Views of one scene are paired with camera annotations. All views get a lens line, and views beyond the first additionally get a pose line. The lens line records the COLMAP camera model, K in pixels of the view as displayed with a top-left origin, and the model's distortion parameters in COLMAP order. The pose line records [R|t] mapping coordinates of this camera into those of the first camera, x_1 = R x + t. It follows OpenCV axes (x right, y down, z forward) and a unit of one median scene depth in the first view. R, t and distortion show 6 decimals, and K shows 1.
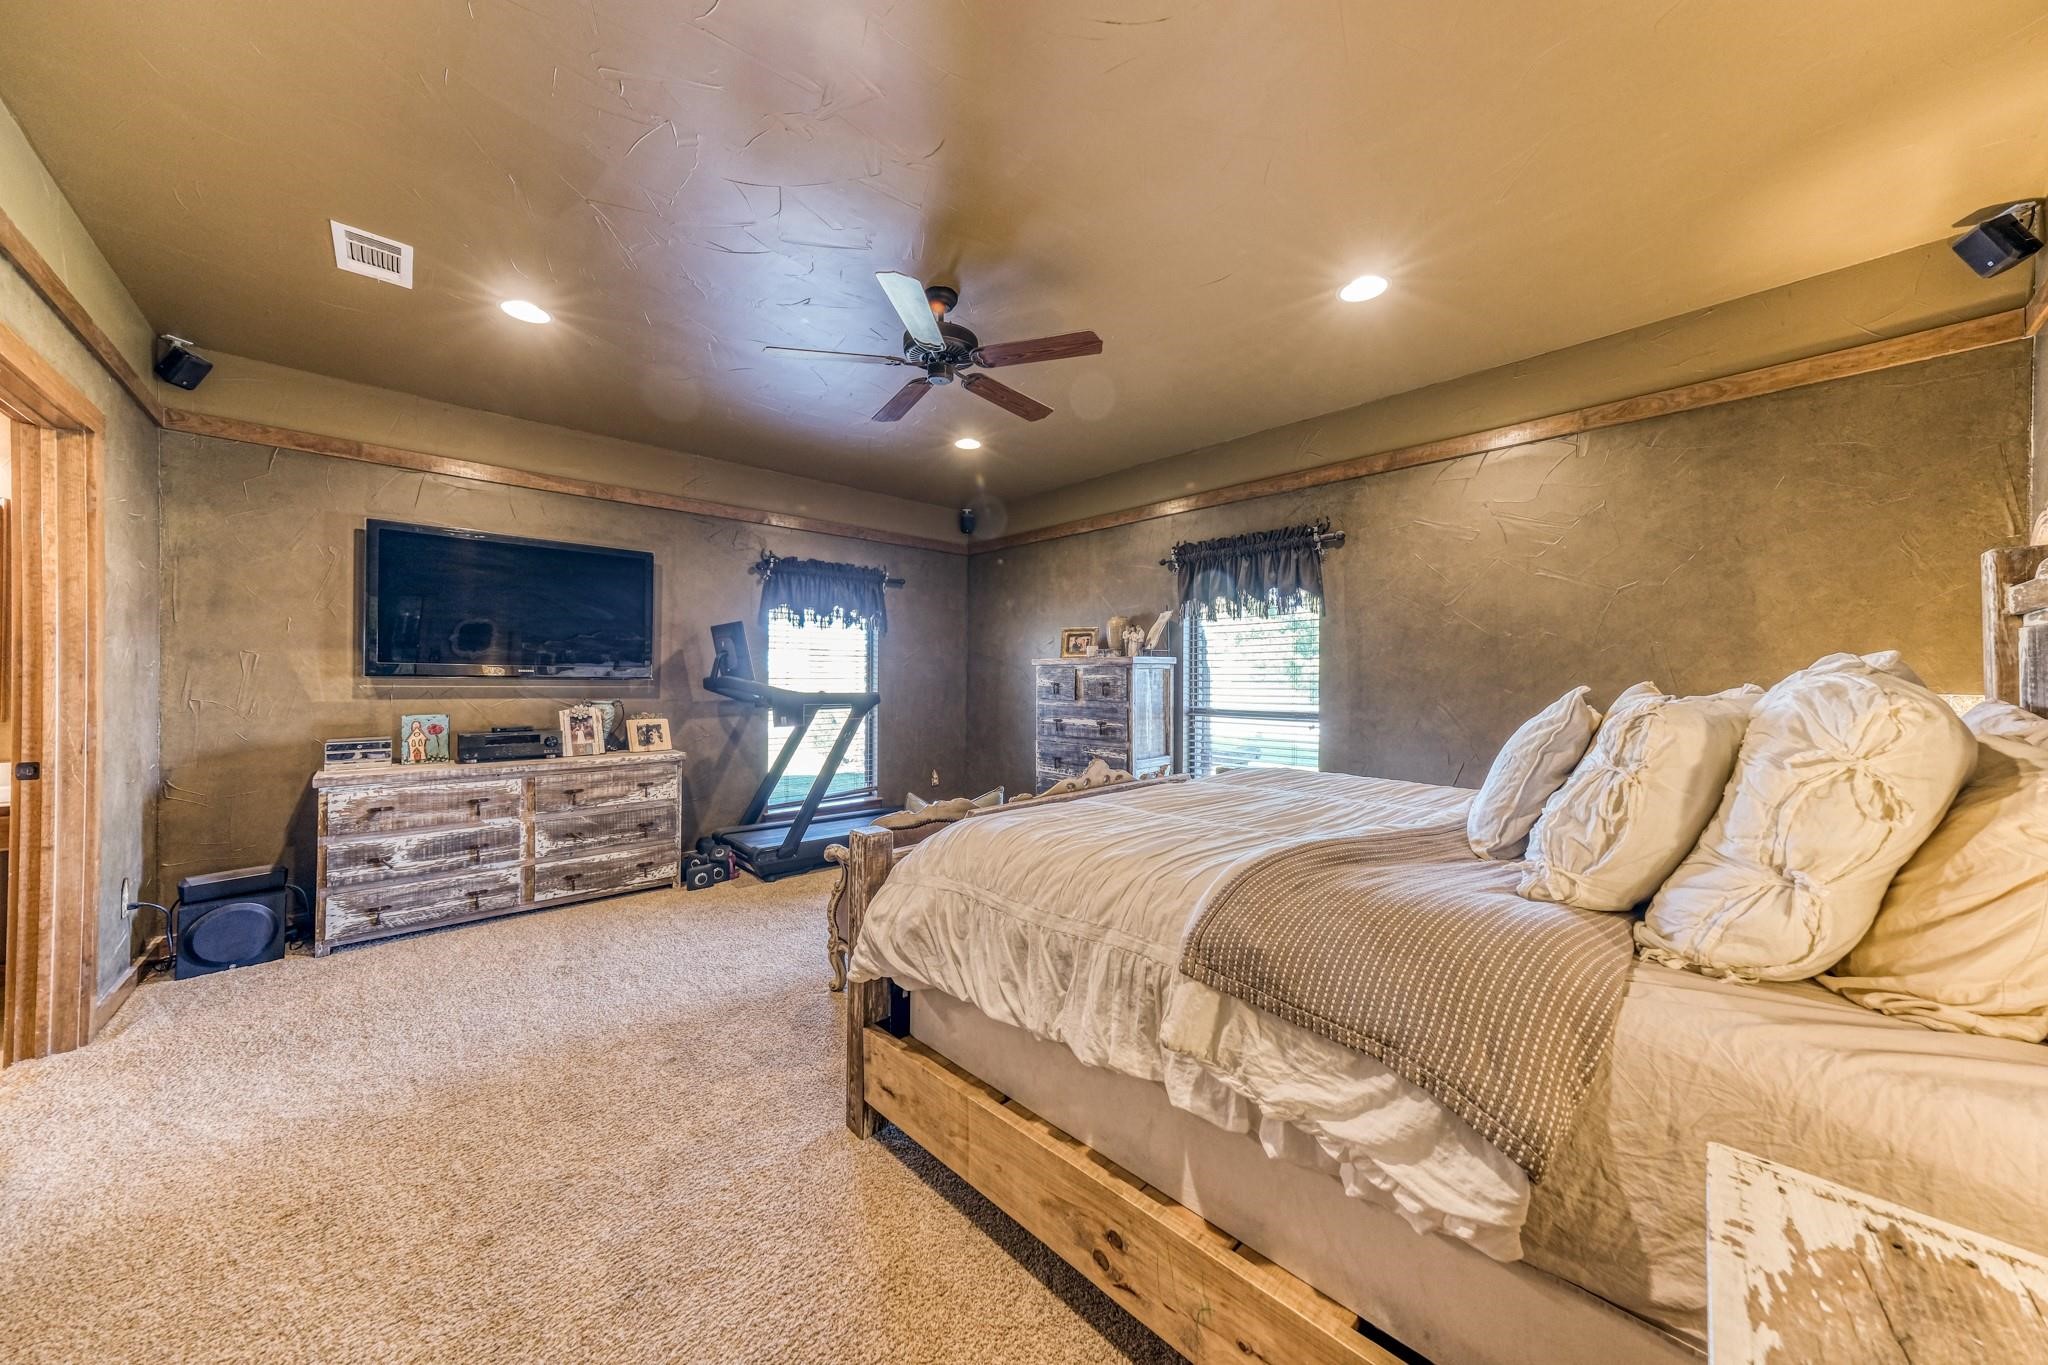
lens RADIAL K [[684.9, 0, 1032.5], [0, 684.9, 683.5], [0, 0, 1]] dist [-0.000606, -0.000015]
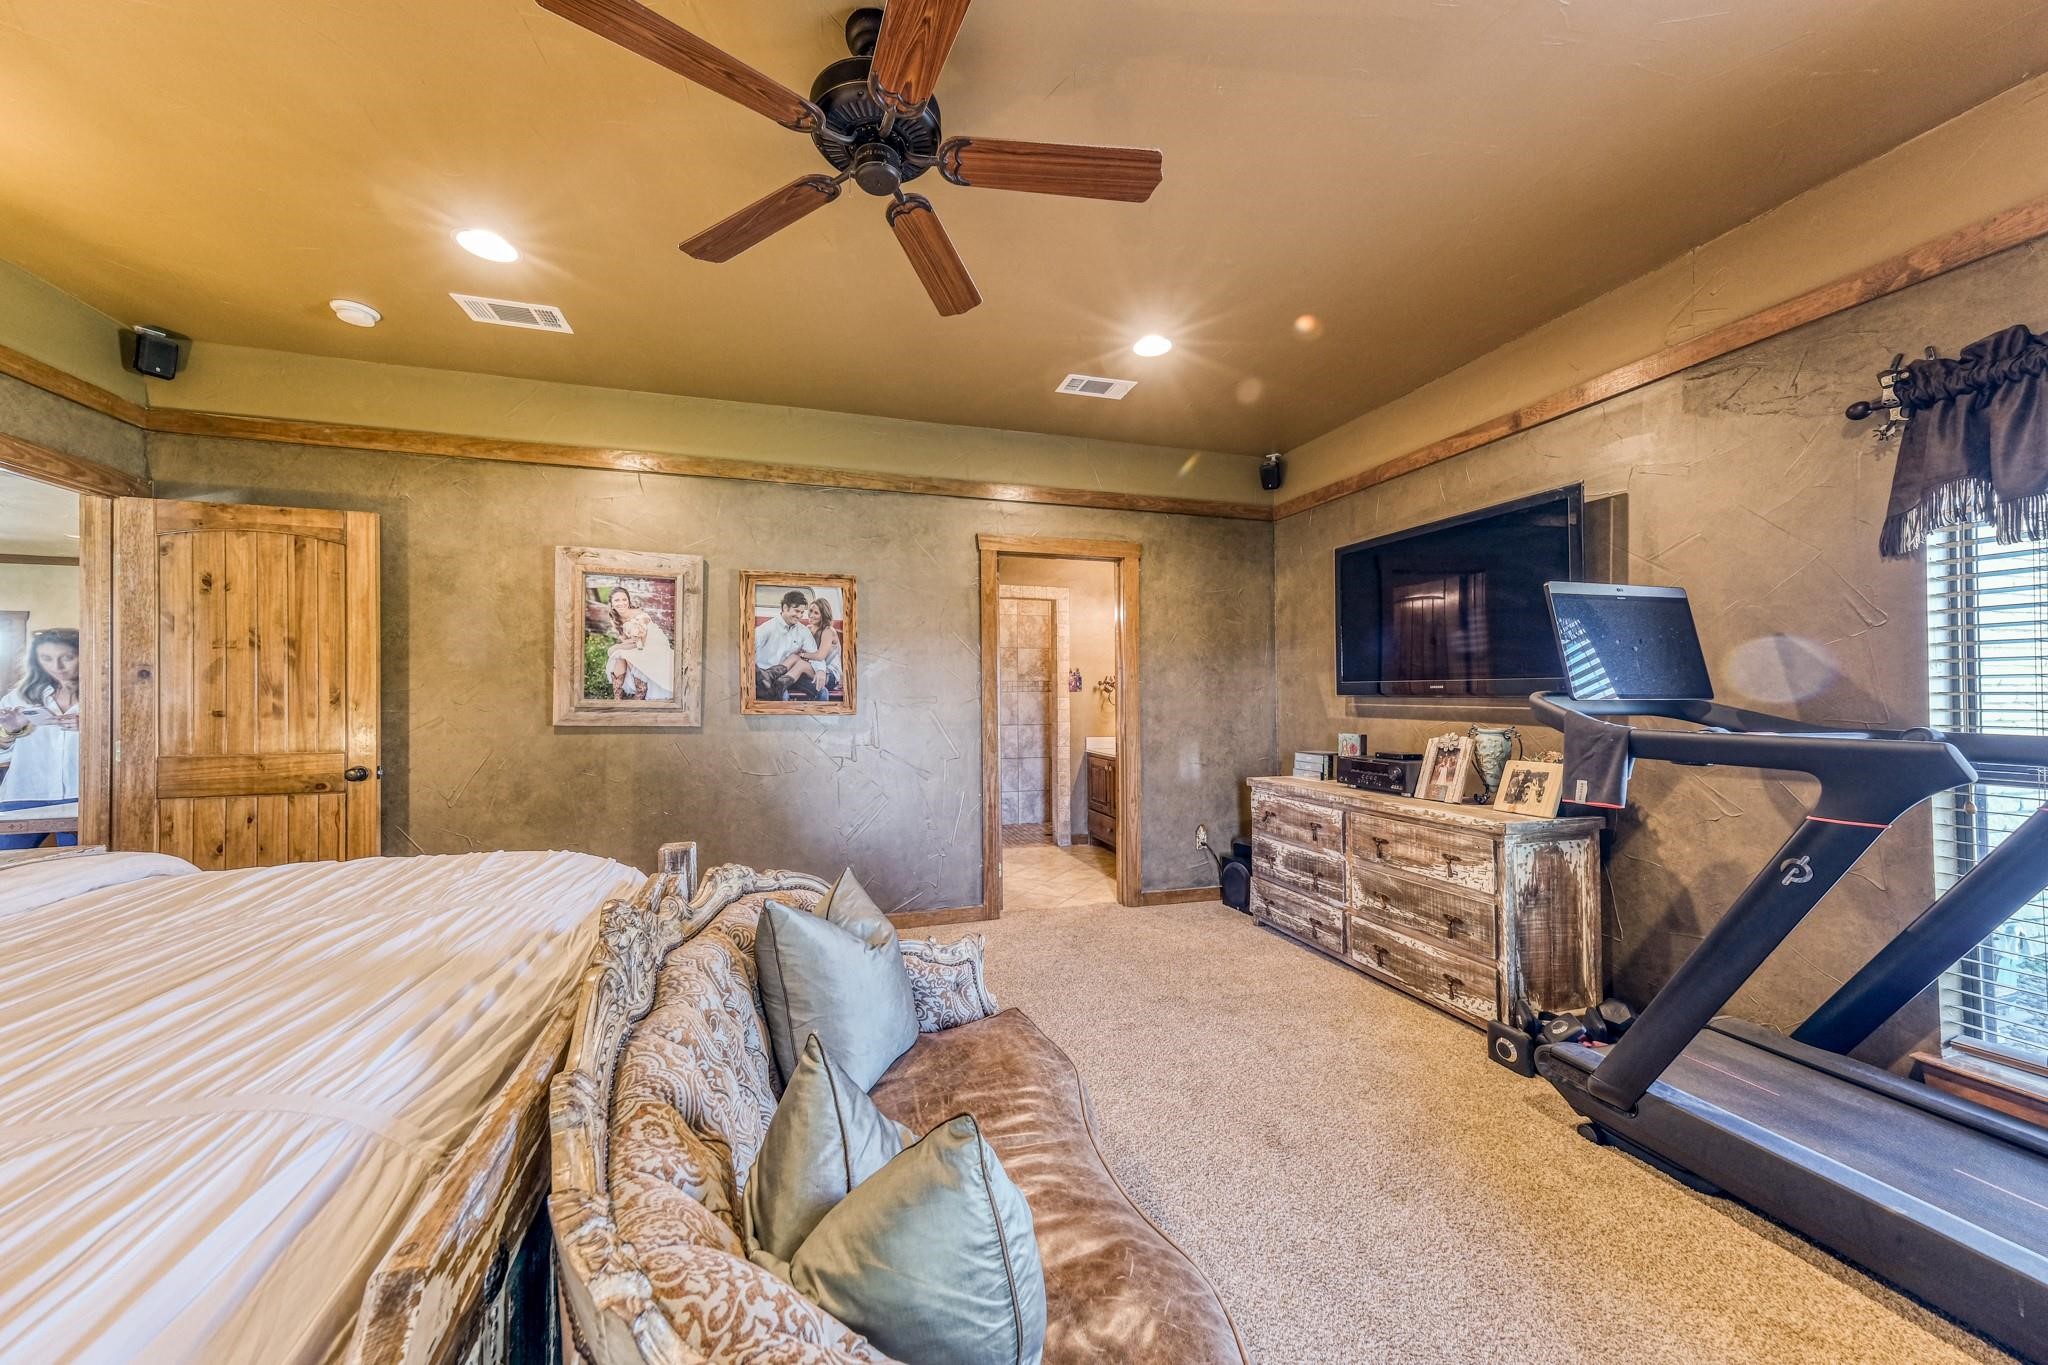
lens RADIAL K [[725.1, 0, 1018.3], [0, 725.1, 690.3], [0, 0, 1]] dist [0.009366, 0.002651]
pose [[-0.457879, -0.009092, -0.888968, 0.265902], [0.002592, 0.999930, -0.011562, -0.006893], [0.889011, -0.007599, -0.457823, 1.014513]]
